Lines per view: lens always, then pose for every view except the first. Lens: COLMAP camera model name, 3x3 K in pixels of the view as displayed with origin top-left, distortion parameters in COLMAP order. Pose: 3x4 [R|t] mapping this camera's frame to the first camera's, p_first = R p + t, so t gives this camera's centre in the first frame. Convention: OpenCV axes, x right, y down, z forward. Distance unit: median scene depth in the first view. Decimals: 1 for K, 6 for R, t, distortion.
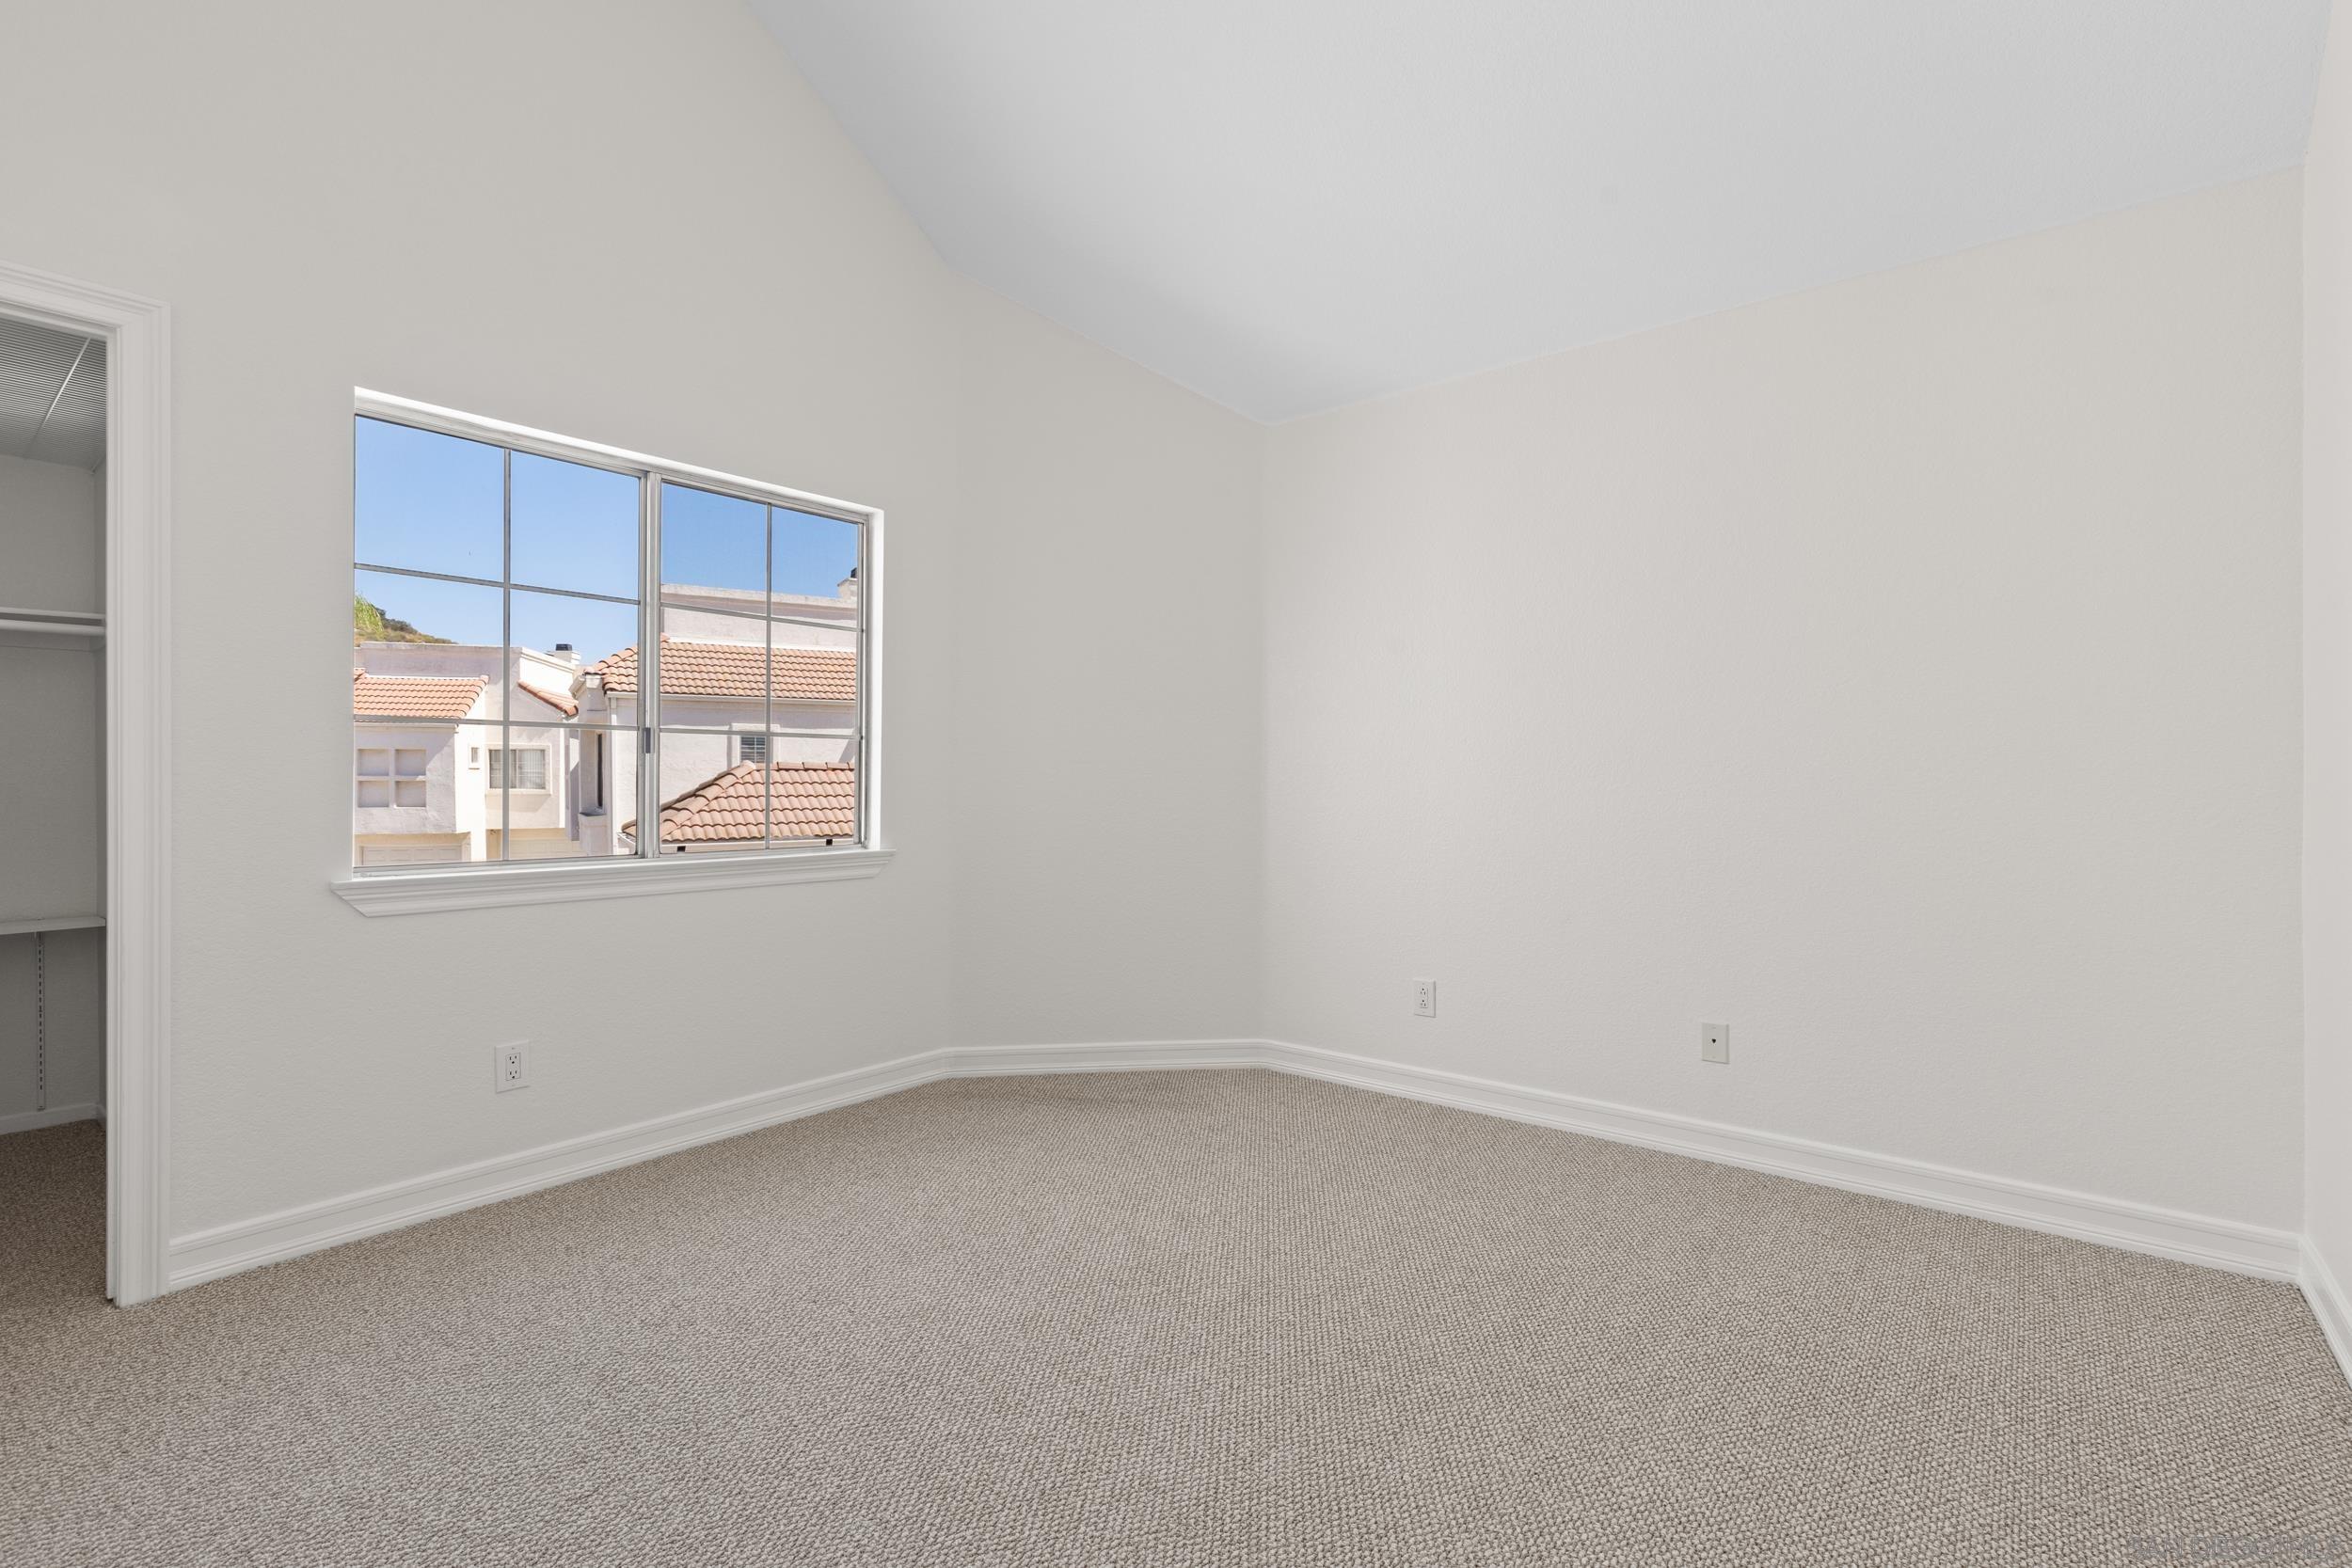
lens RADIAL K [[1054.9, 0, 1182.3], [0, 1054.9, 784.3], [0, 0, 1]] dist [0.008851, -0.001277]
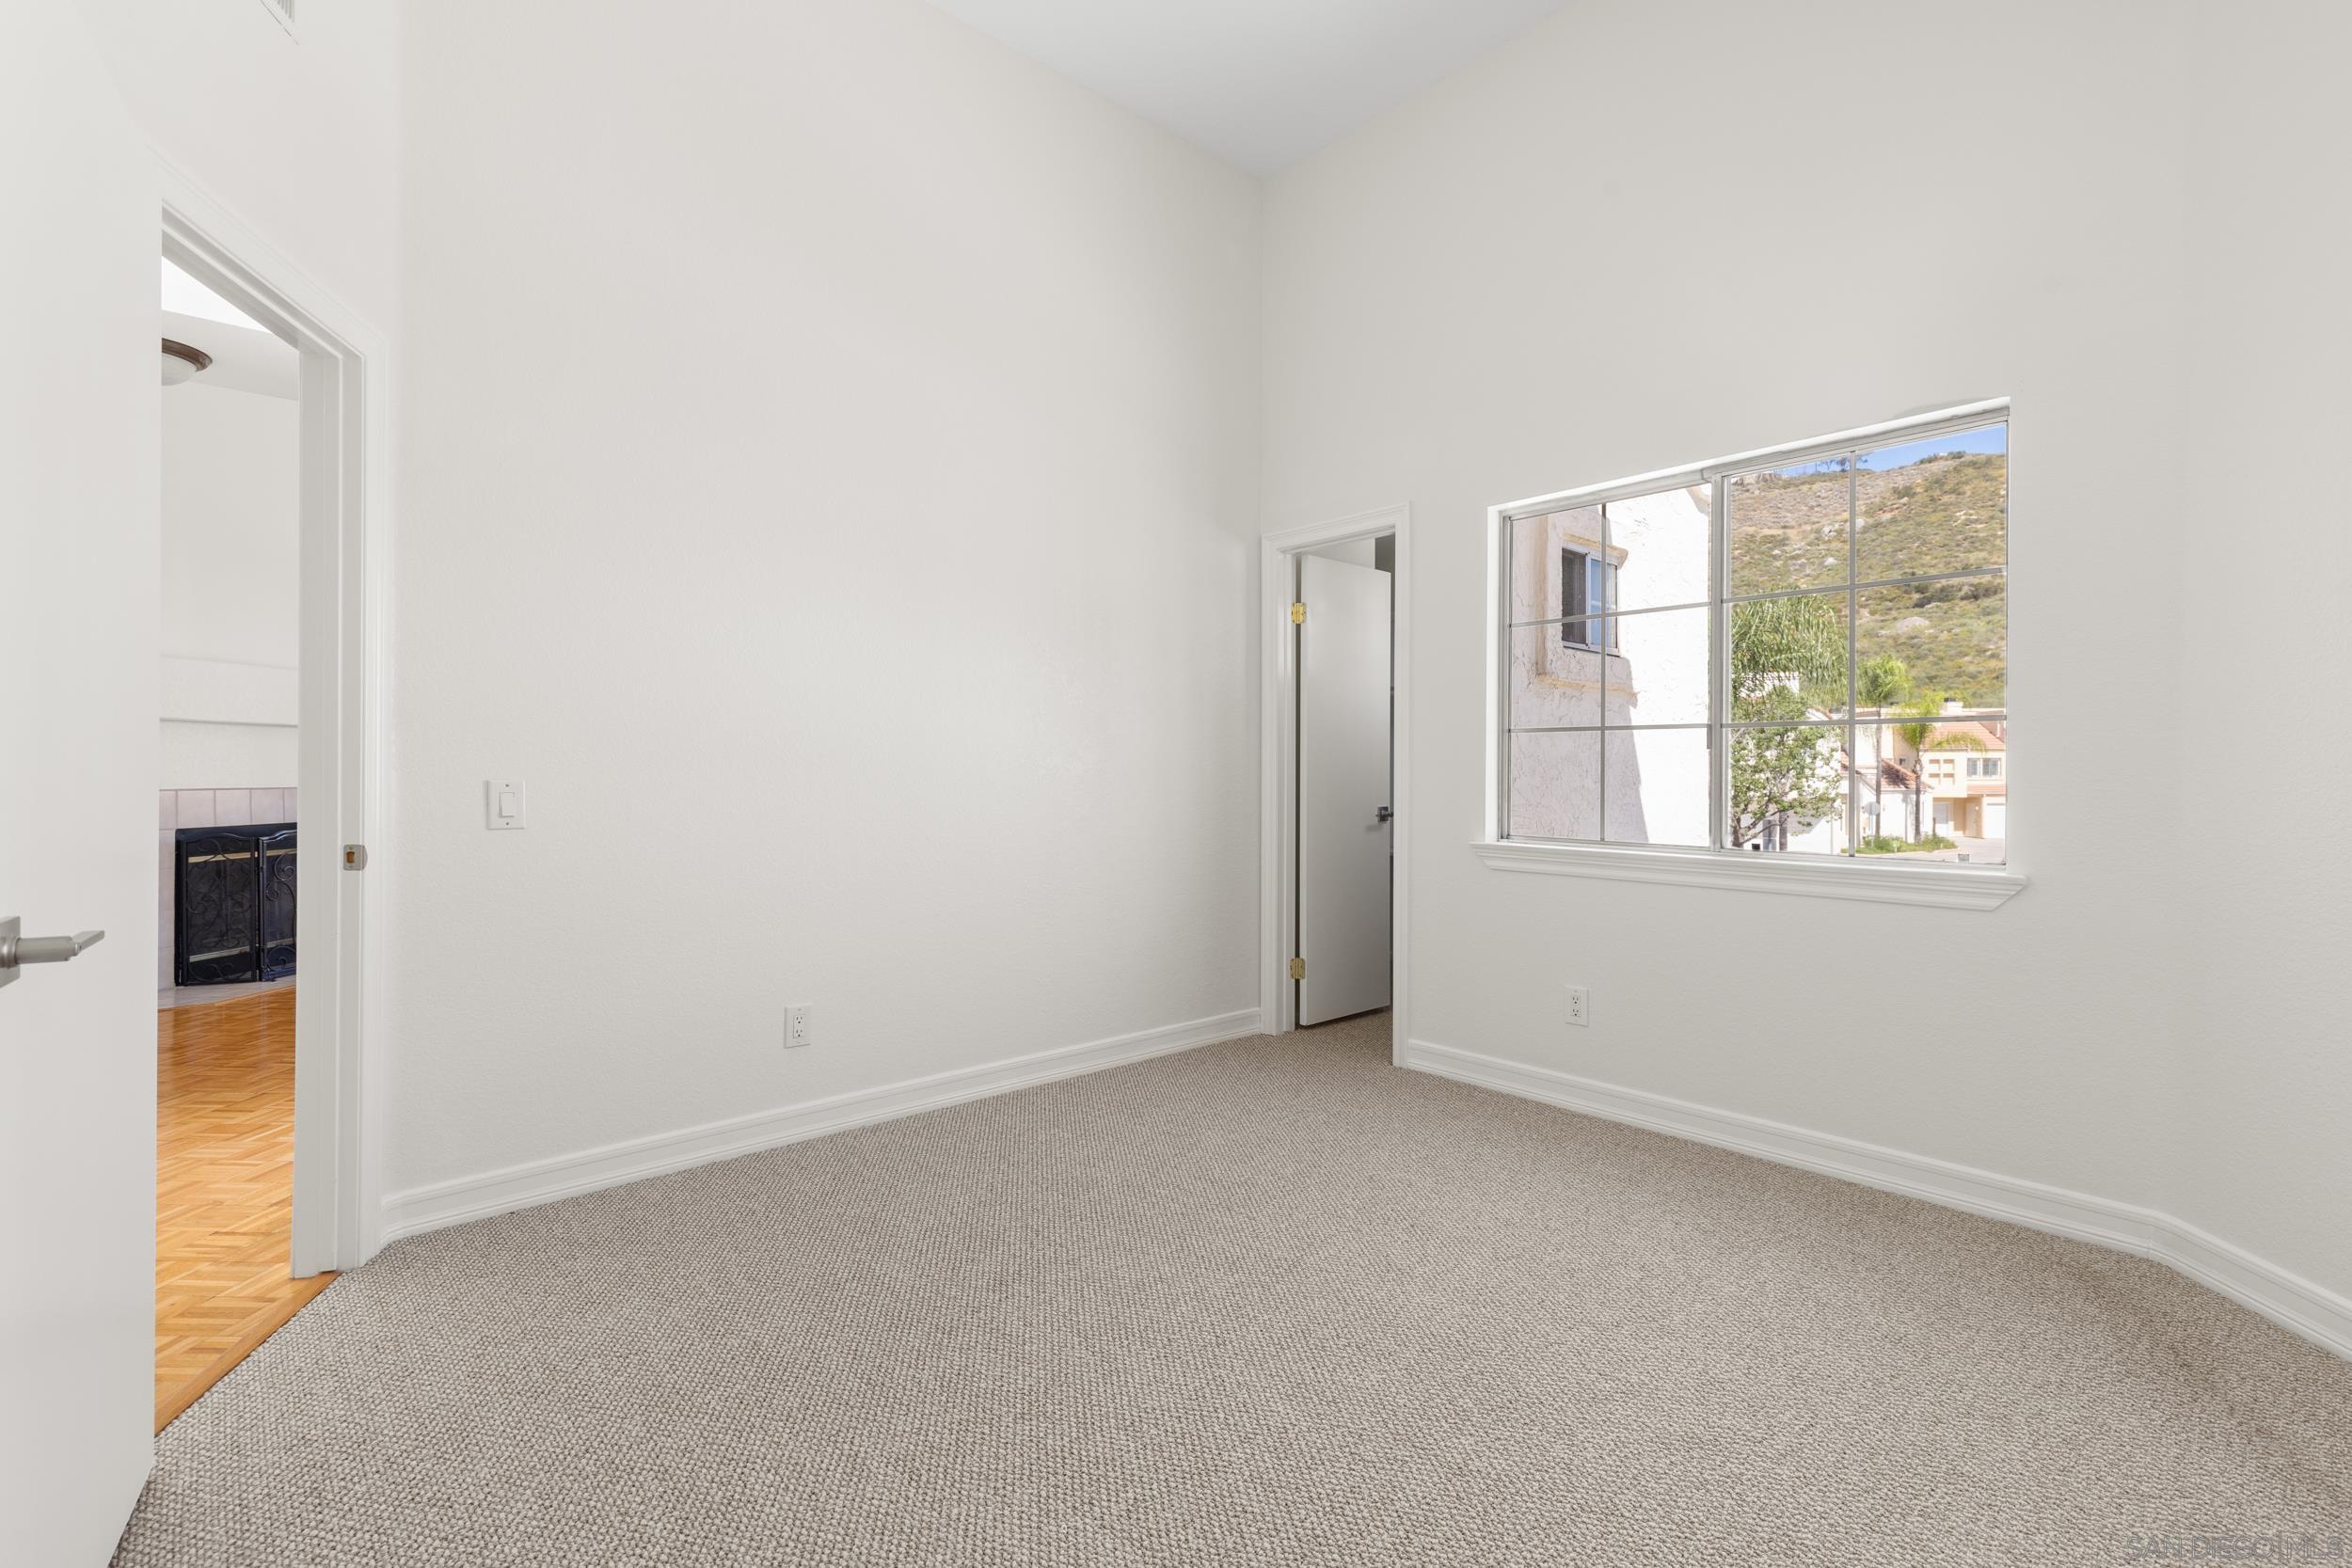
lens RADIAL K [[1054.9, 0, 1162.8], [0, 1054.9, 781.7], [0, 0, 1]] dist [0.008851, -0.001277]
pose [[-0.164234, 0.012210, -0.986346, 0.639811], [-0.003783, 0.999908, 0.013007, -0.010215], [0.986414, 0.005867, -0.164173, 0.697999]]
